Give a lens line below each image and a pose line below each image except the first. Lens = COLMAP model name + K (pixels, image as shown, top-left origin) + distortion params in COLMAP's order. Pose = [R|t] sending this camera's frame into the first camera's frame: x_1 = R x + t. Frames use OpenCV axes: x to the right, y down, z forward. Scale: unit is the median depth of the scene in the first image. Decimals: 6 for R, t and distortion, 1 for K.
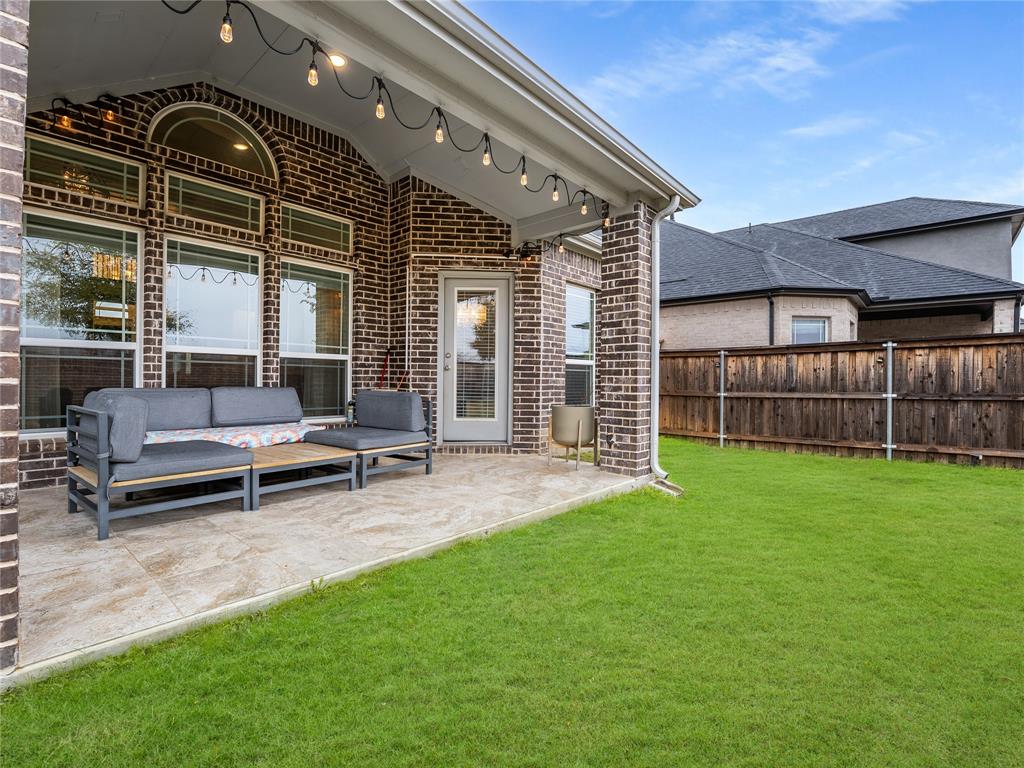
lens RADIAL K [[481.8, 0, 506.3], [0, 481.8, 386.7], [0, 0, 1]] dist [-0.024487, -0.000382]
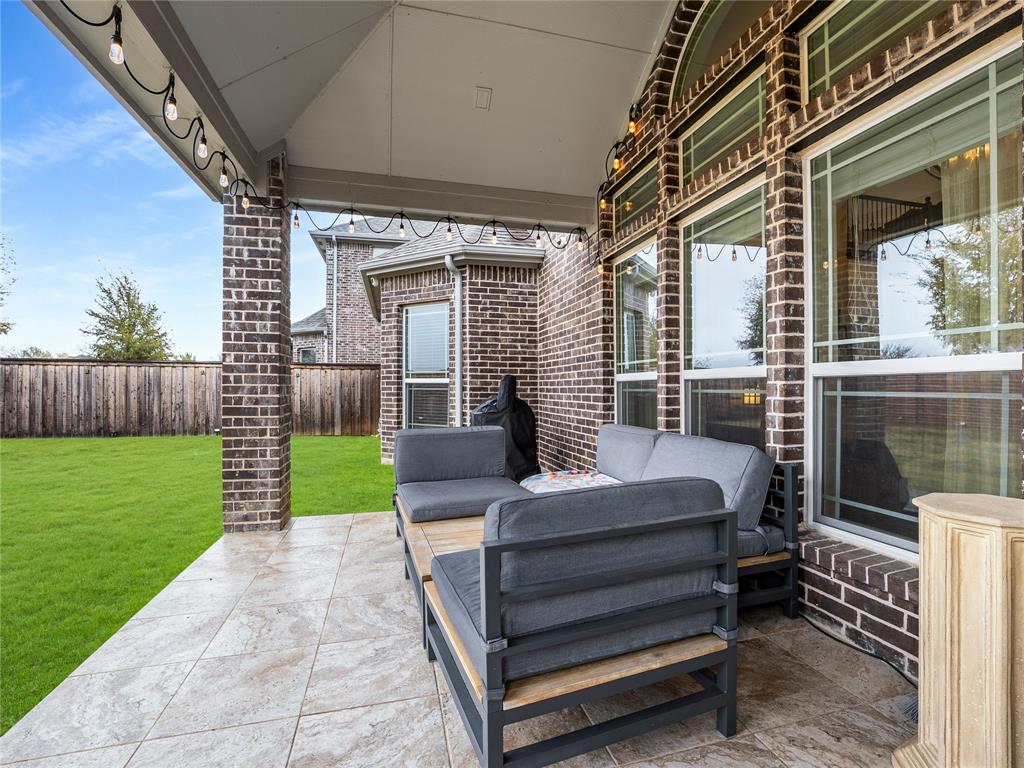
lens RADIAL K [[482.3, 0, 503.1], [0, 482.3, 387.4], [0, 0, 1]] dist [-0.001658, -0.000585]
pose [[-0.585478, -0.004922, -0.810674, 0.038393], [-0.004367, 0.999986, -0.002918, -0.042698], [0.810677, 0.001832, -0.585491, 0.894084]]
